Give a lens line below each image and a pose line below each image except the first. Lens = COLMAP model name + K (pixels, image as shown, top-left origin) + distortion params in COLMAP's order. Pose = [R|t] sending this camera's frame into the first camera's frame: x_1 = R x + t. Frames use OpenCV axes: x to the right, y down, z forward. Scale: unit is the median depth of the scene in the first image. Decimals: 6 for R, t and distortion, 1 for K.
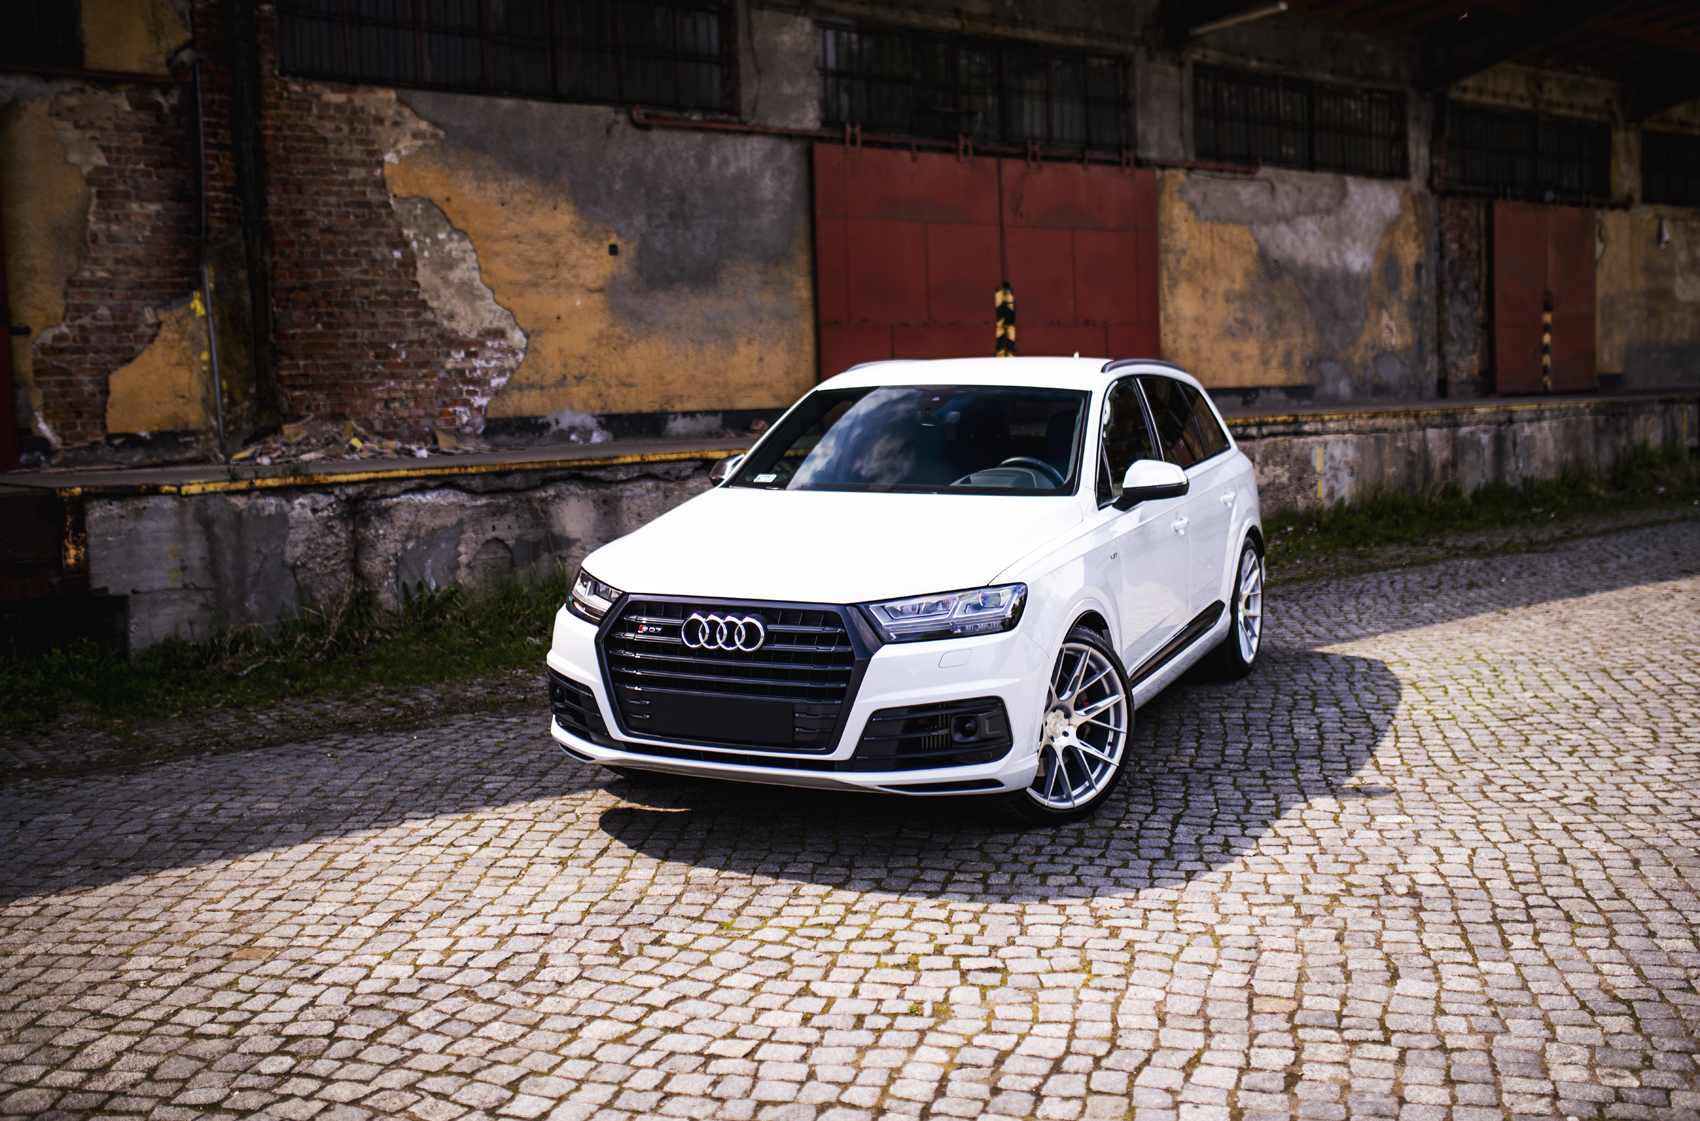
lens RADIAL K [[1735.8, 0, 873.4], [0, 1735.8, 533.6], [0, 0, 1]] dist [-0.062552, 0.099291]
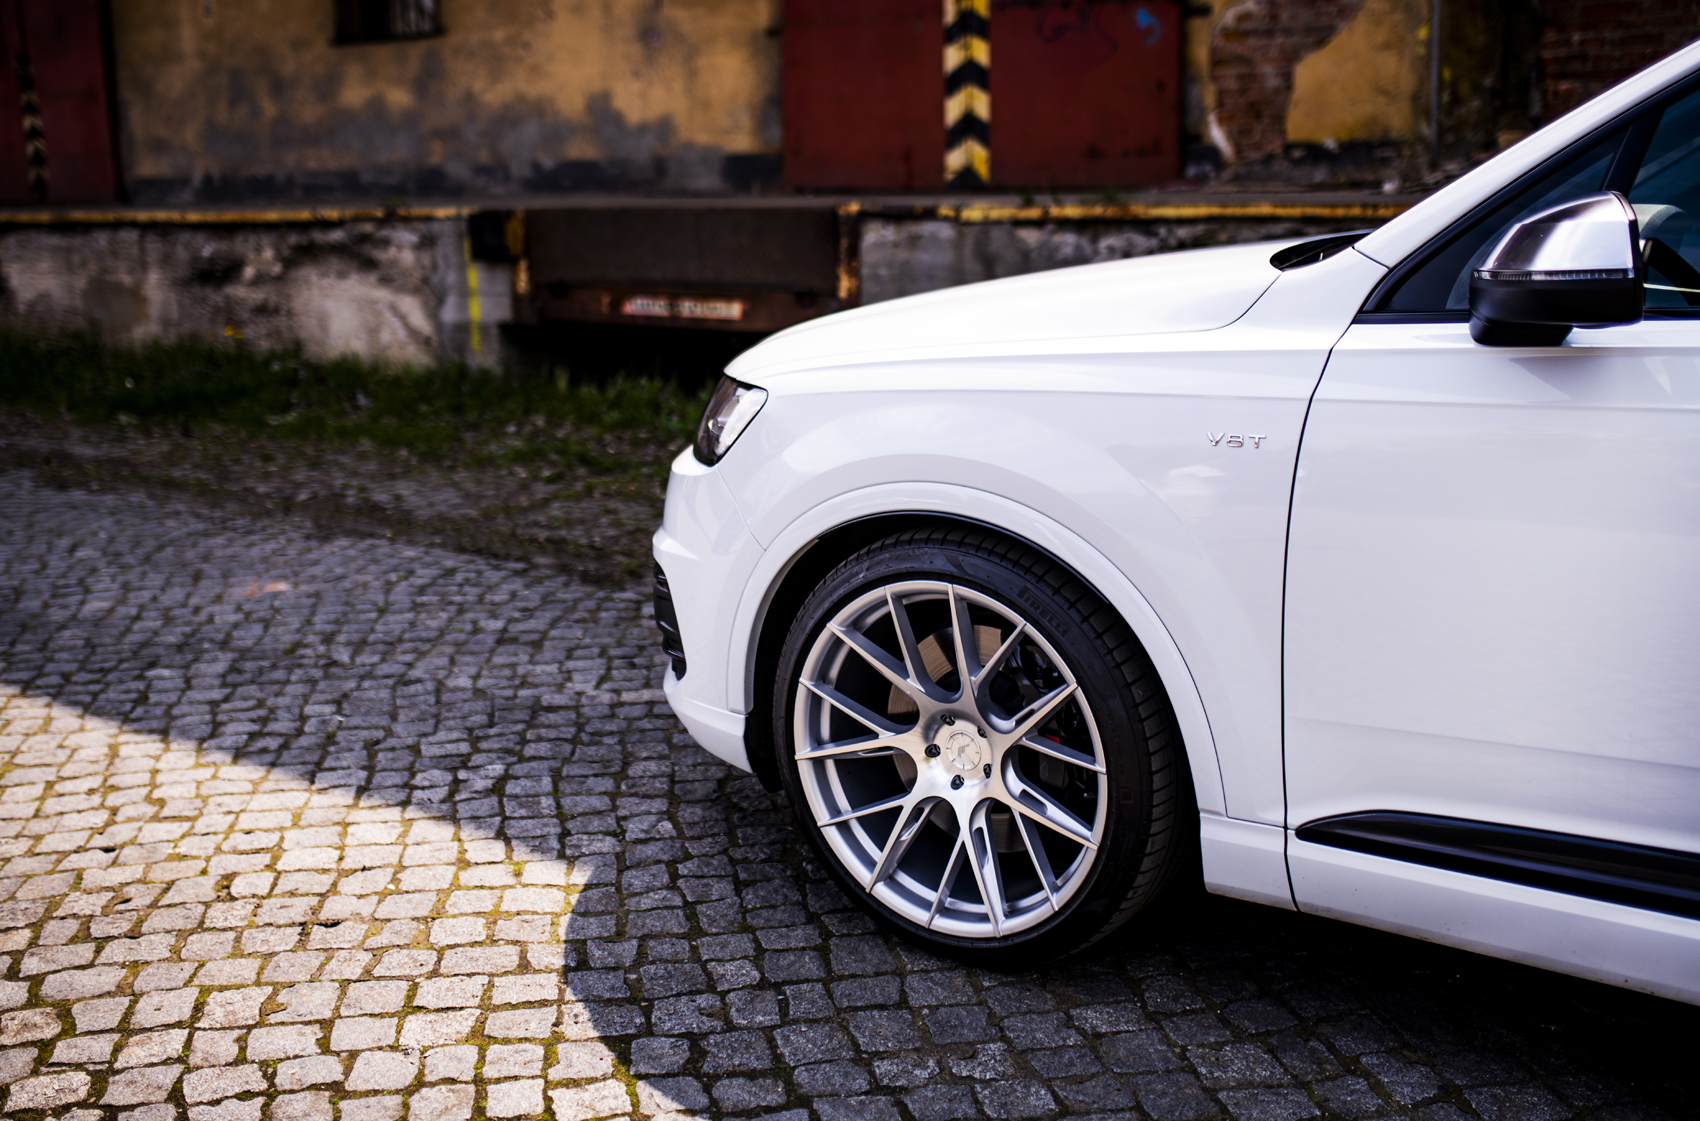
lens RADIAL K [[1712.3, 0, 803.1], [0, 1712.3, 512.0], [0, 0, 1]] dist [-0.070680, 0.109517]
pose [[0.249287, 0.215482, -0.944152, 0.237973], [-0.069535, 0.976397, 0.204482, -0.035309], [0.965930, 0.014677, 0.258387, 0.567181]]
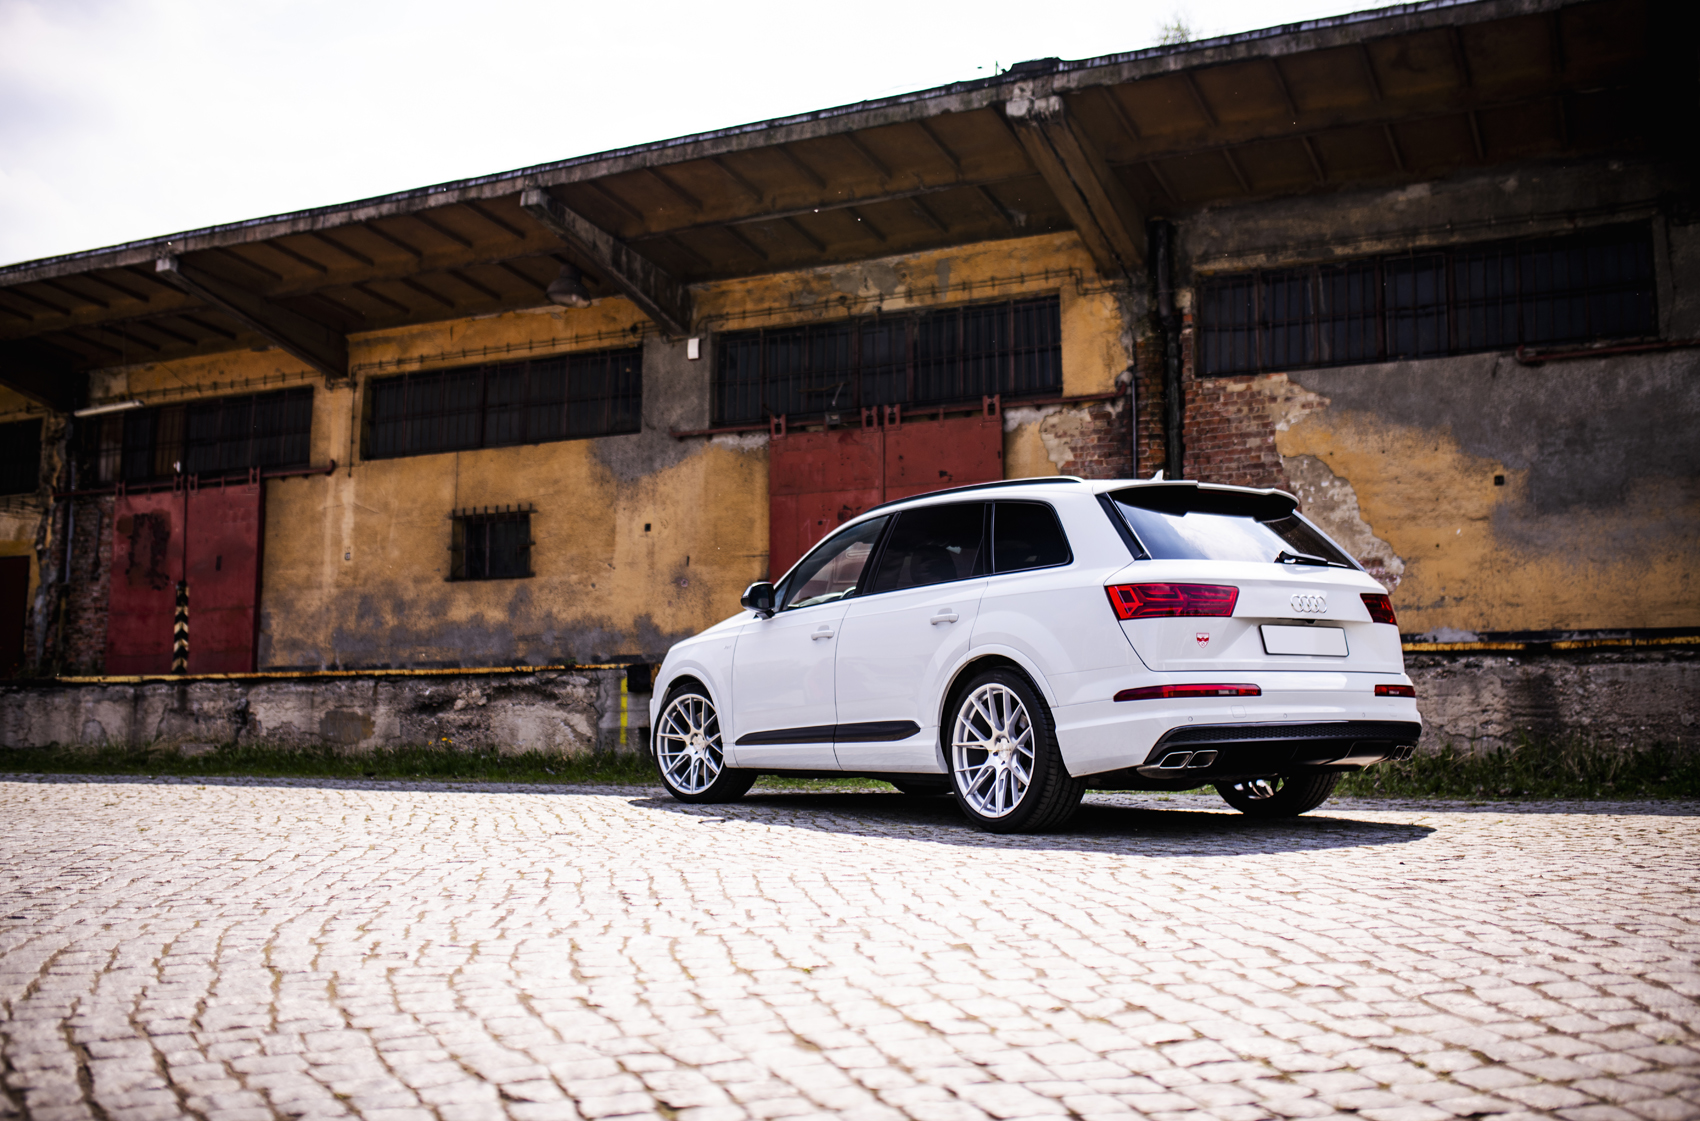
lens RADIAL K [[1616.0, 0, 850.0], [0, 1616.0, 560.5], [0, 0, 1]] dist [-0.074029, 0.114894]
pose [[0.420430, -0.072231, -0.904445, 0.663011], [-0.092365, 0.988240, -0.121859, 0.050911], [0.902612, 0.134772, 0.408814, 0.266308]]
